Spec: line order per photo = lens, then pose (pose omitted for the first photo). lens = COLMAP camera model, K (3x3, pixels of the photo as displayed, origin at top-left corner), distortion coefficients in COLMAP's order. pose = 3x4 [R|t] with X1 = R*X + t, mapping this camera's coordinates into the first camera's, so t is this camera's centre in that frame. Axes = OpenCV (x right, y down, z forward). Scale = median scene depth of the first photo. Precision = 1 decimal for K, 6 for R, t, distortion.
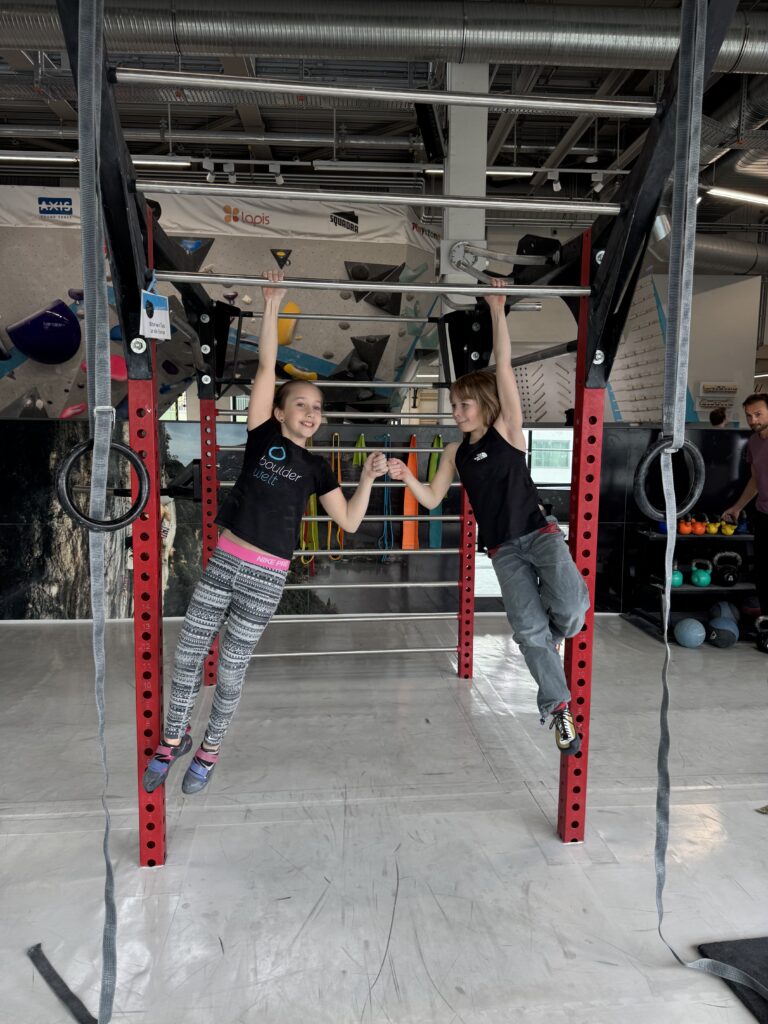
lens RADIAL K [[719.2, 0, 384.0], [0, 719.2, 512.0], [0, 0, 1]] dist [-0.000111, -0.000175]
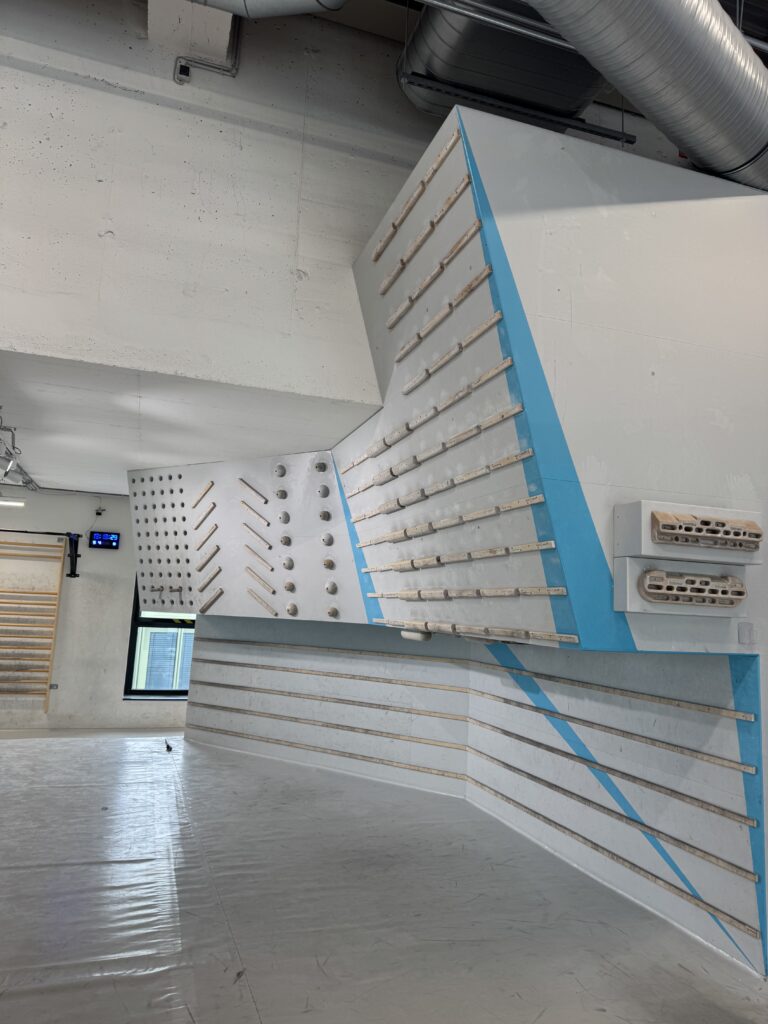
lens RADIAL K [[719.2, 0, 384.0], [0, 719.2, 512.0], [0, 0, 1]] dist [-0.000111, -0.000175]
pose [[0.961321, 0.076403, 0.264622, 0.239715], [-0.009007, 0.968962, -0.247044, -0.094704], [-0.275284, 0.235106, 0.932172, 0.666892]]
